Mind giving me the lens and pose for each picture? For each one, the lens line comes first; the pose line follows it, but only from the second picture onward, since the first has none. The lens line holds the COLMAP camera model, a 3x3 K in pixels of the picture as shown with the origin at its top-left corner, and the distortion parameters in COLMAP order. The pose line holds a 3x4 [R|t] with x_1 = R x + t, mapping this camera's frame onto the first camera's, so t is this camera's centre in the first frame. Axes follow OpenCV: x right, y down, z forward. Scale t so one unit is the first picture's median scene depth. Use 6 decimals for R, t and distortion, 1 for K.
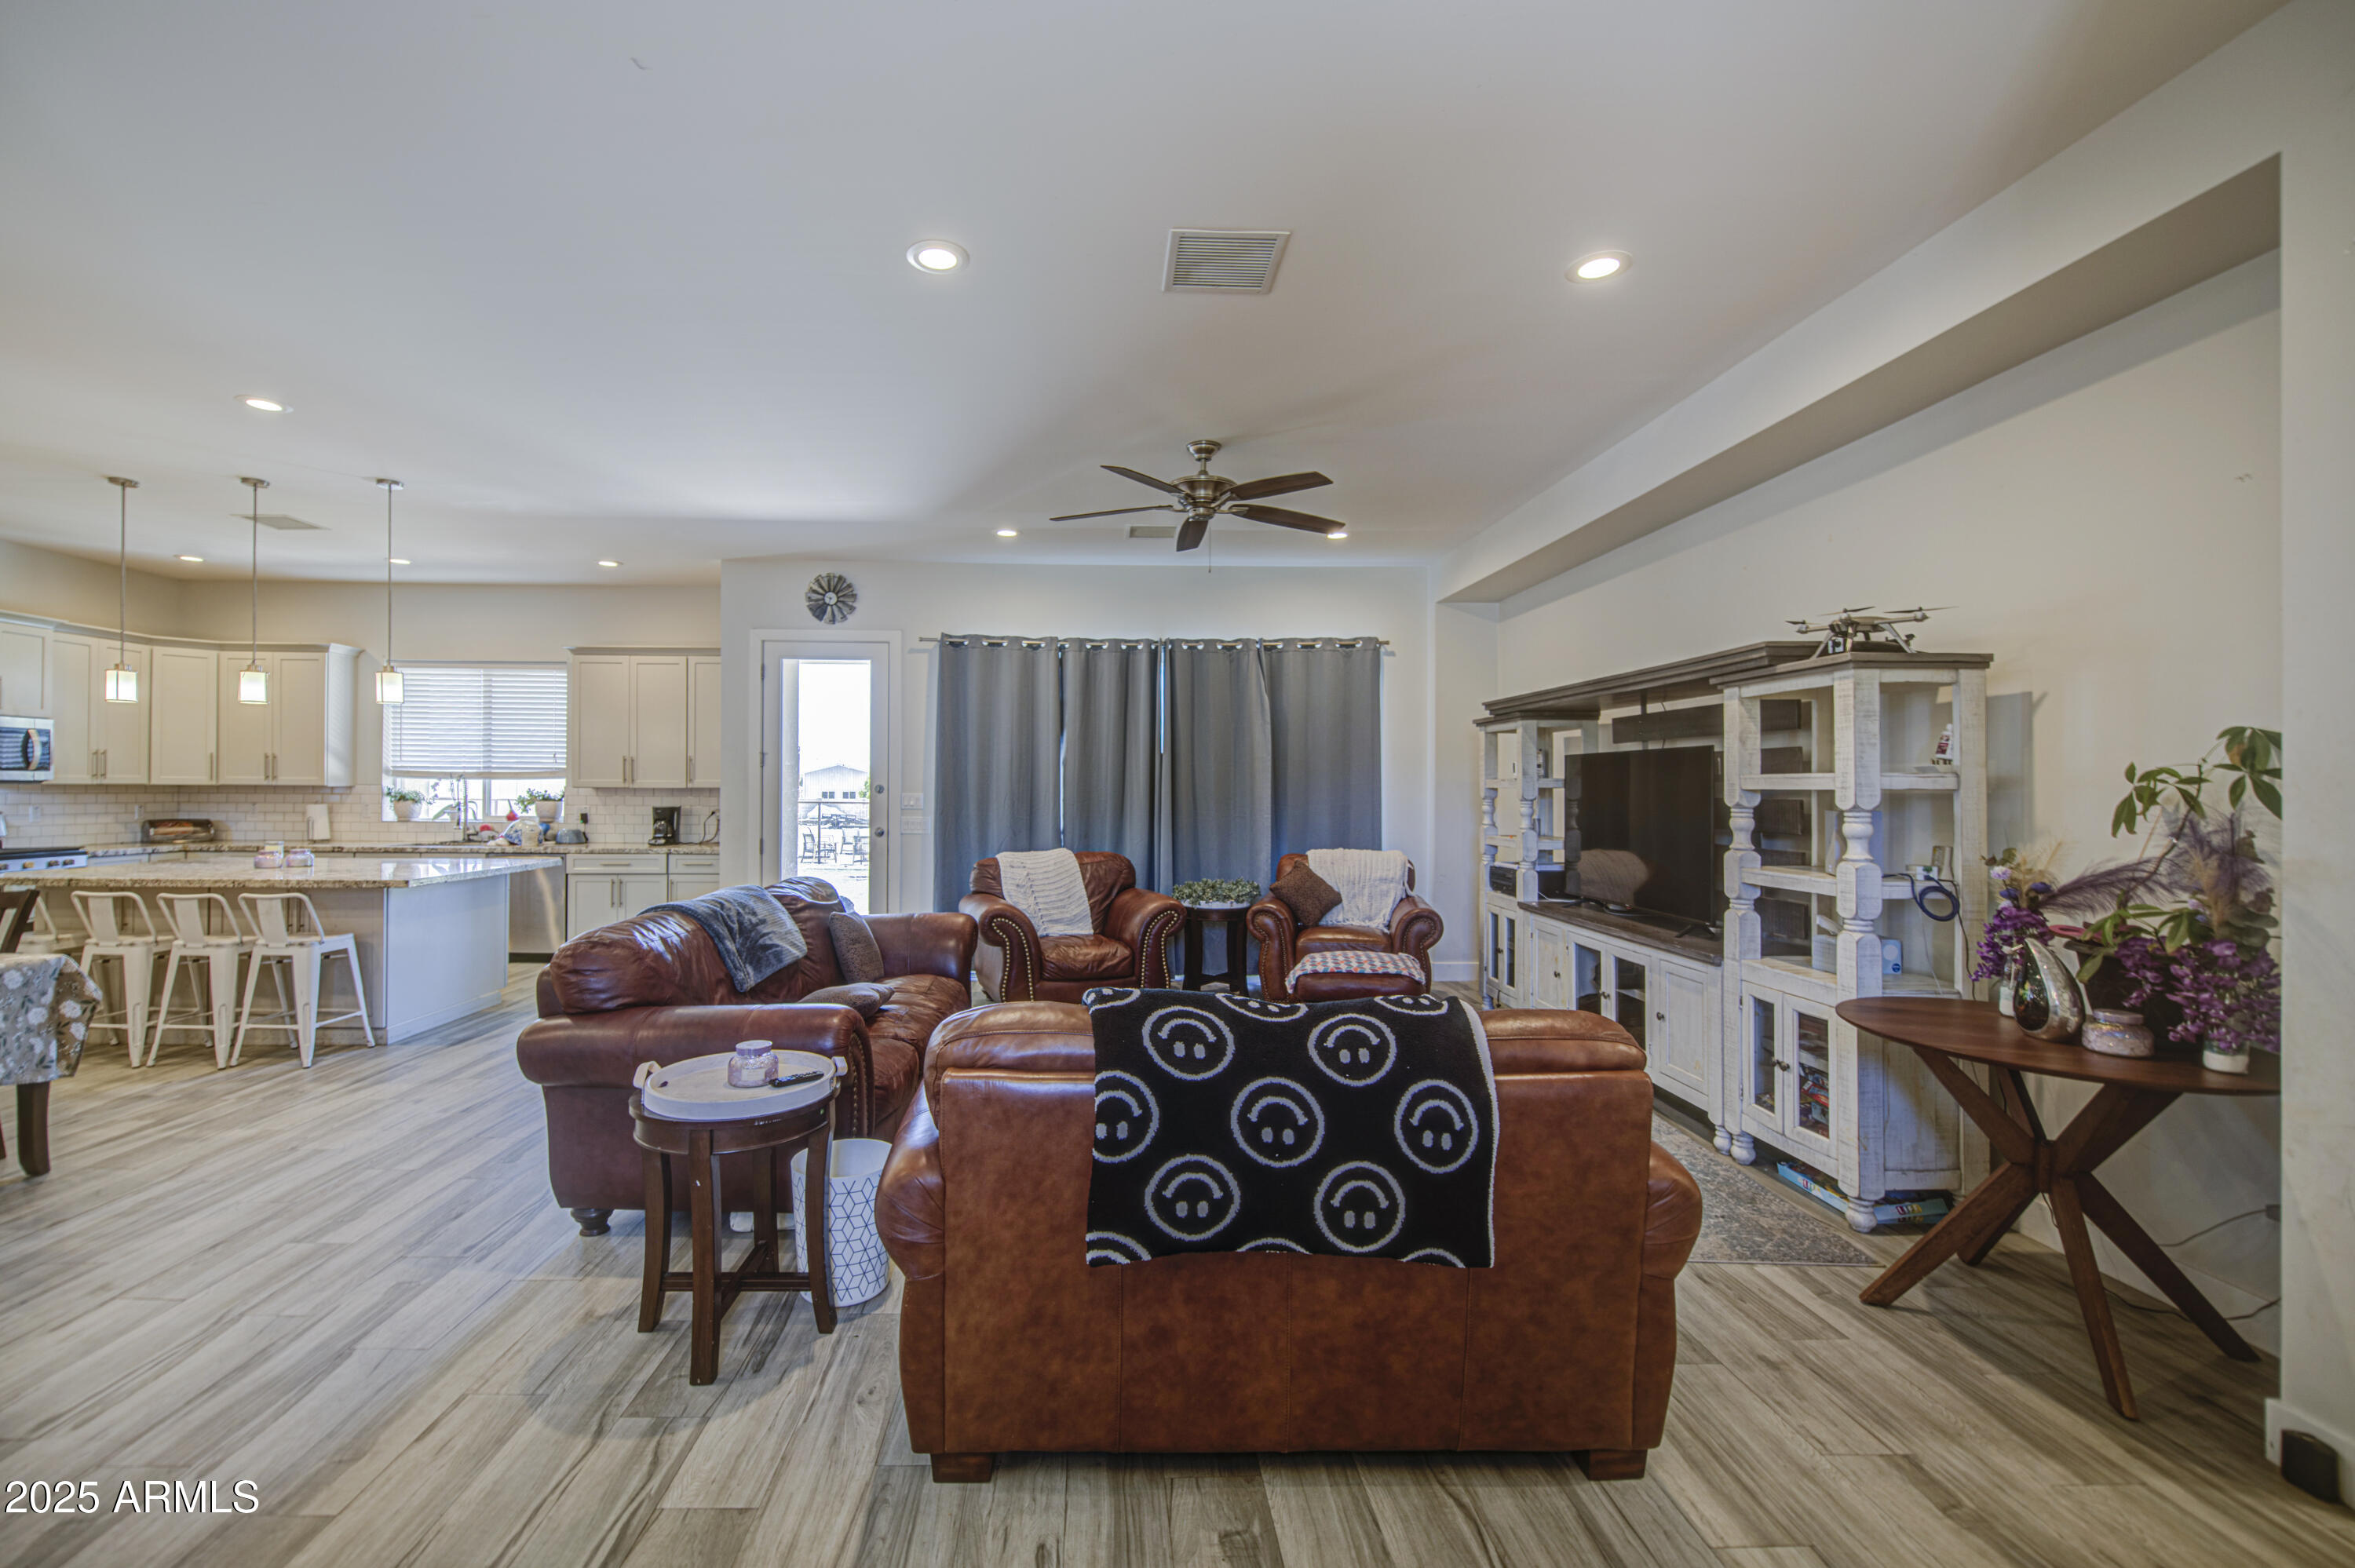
lens RADIAL K [[1005.7, 0, 1130.3], [0, 1005.7, 781.0], [0, 0, 1]] dist [0.000757, 0.000038]
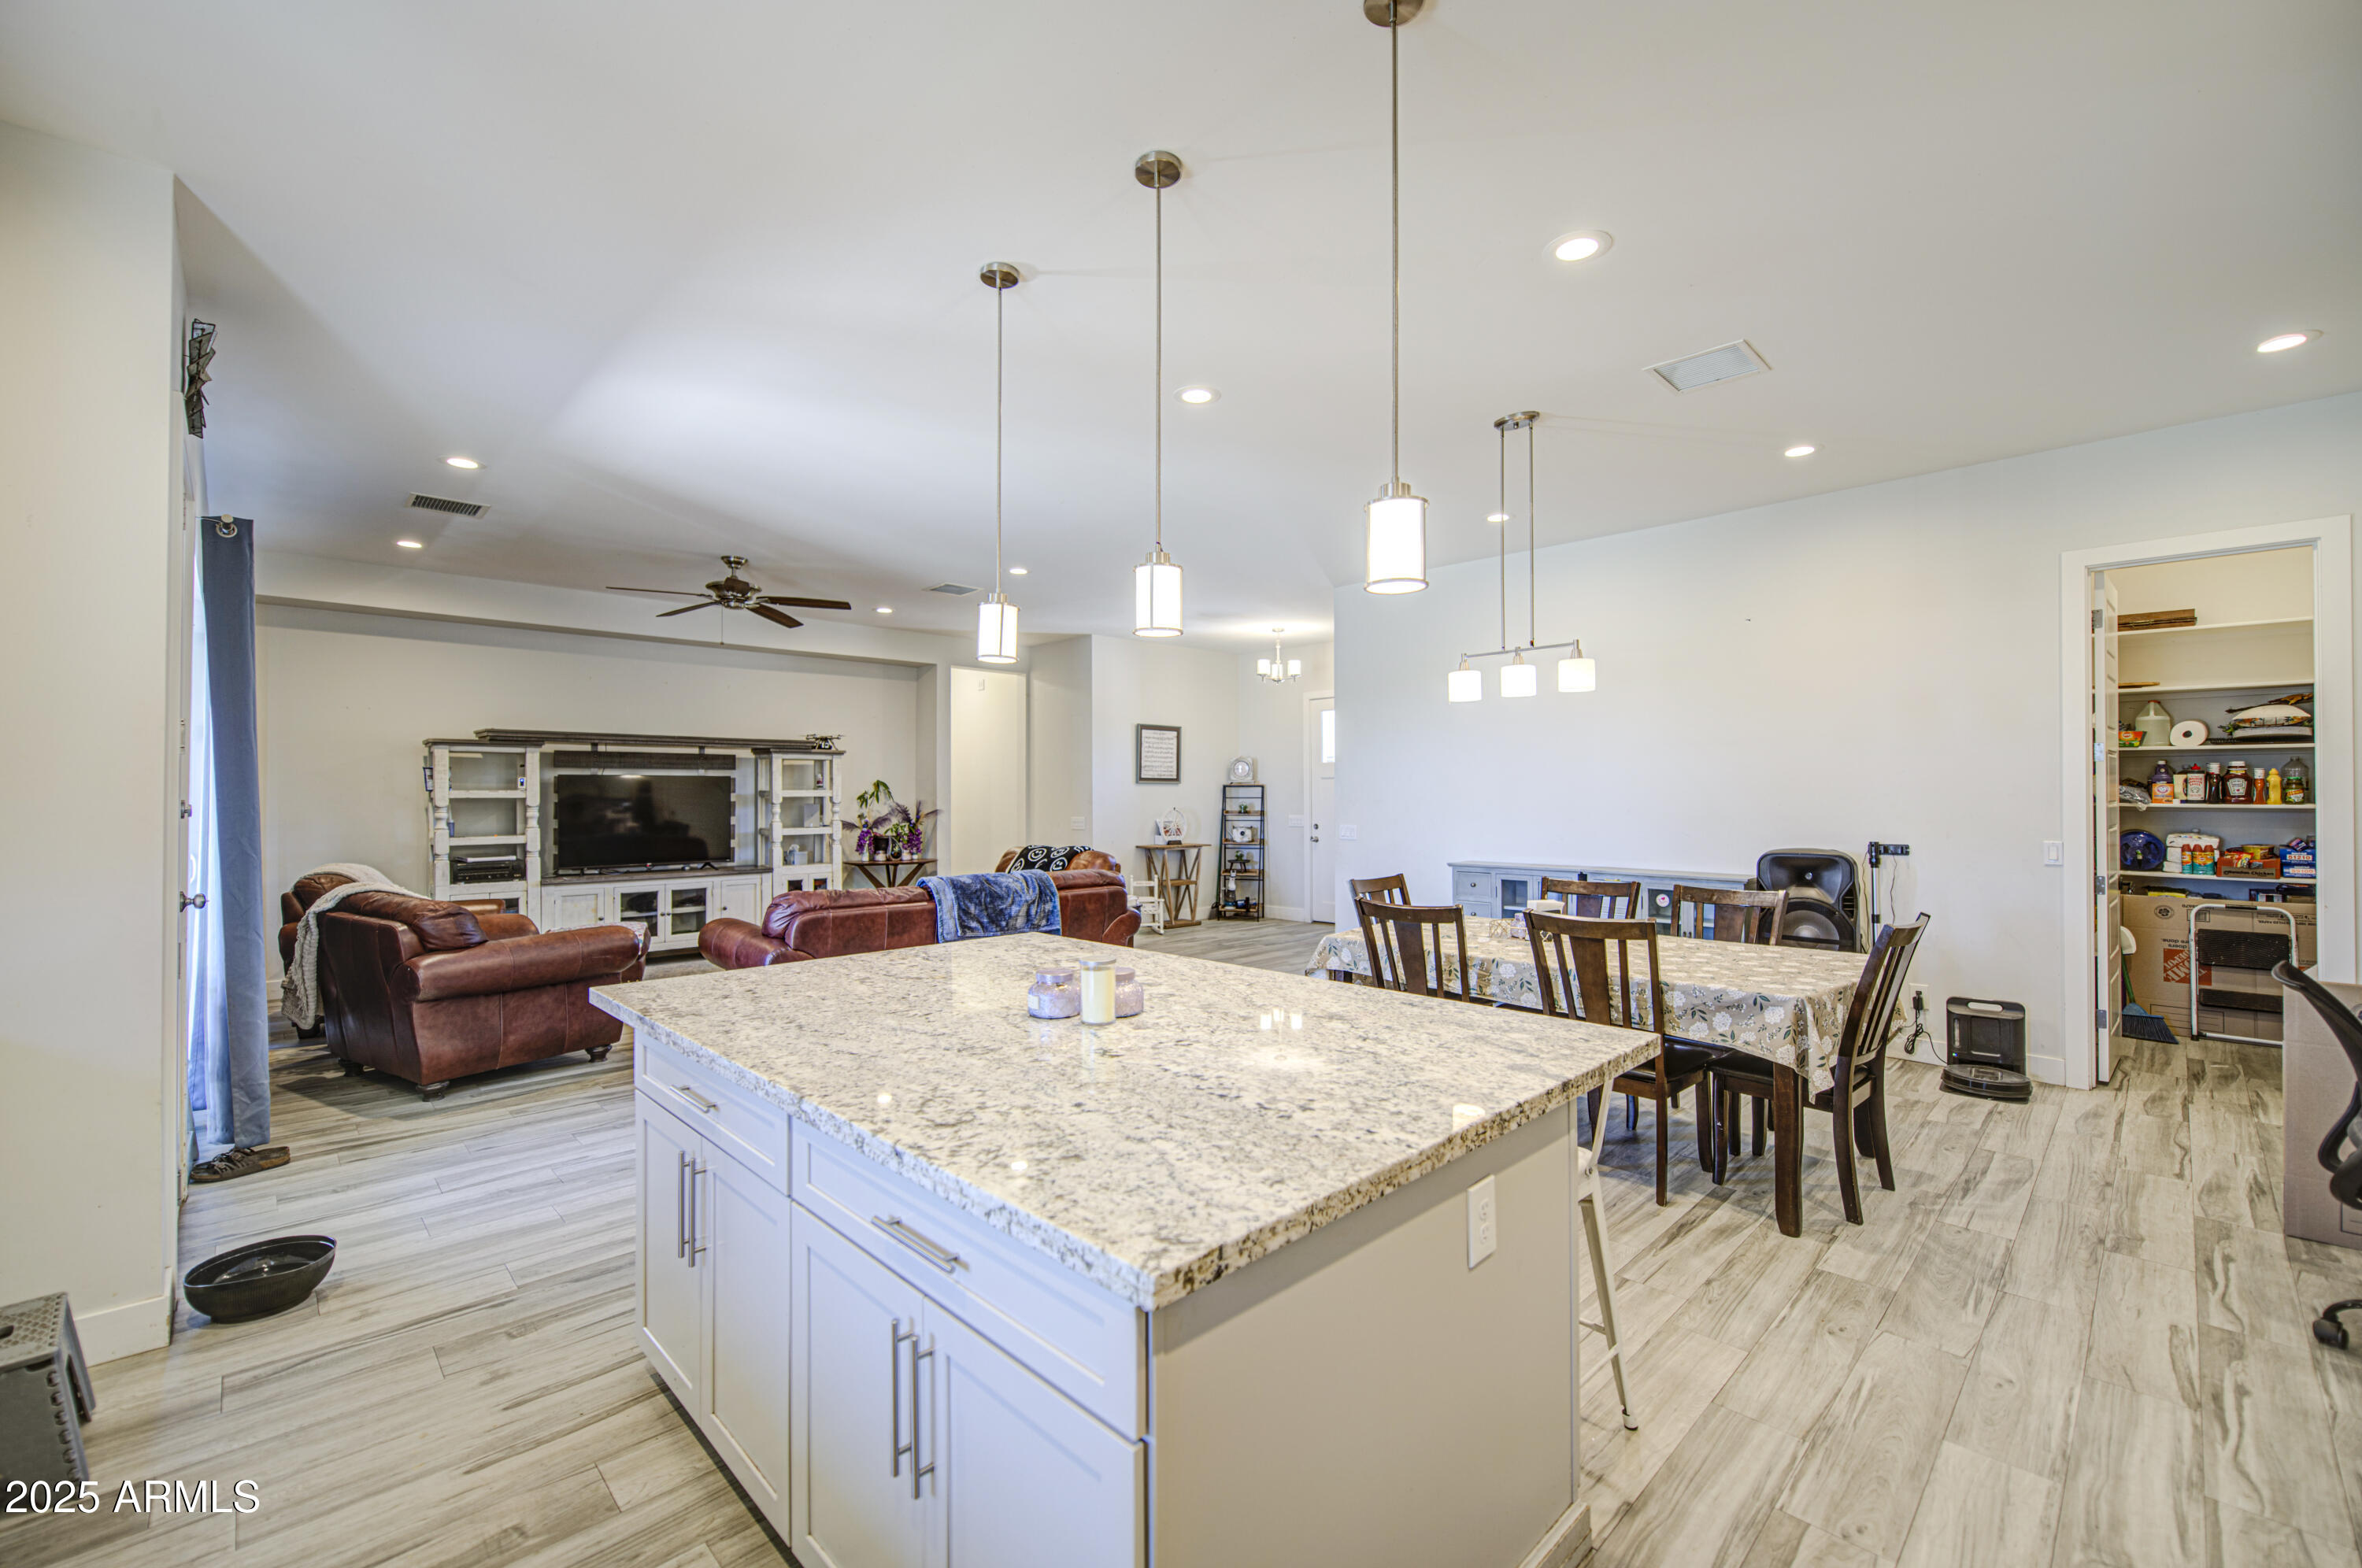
lens RADIAL K [[960.8, 0, 1189.2], [0, 960.8, 783.2], [0, 0, 1]] dist [0.000140, -0.003122]
pose [[-0.686743, 0.005120, 0.726883, -0.876519], [-0.002764, 0.999950, -0.009655, -0.001841], [-0.726895, -0.008639, -0.686694, 0.943109]]
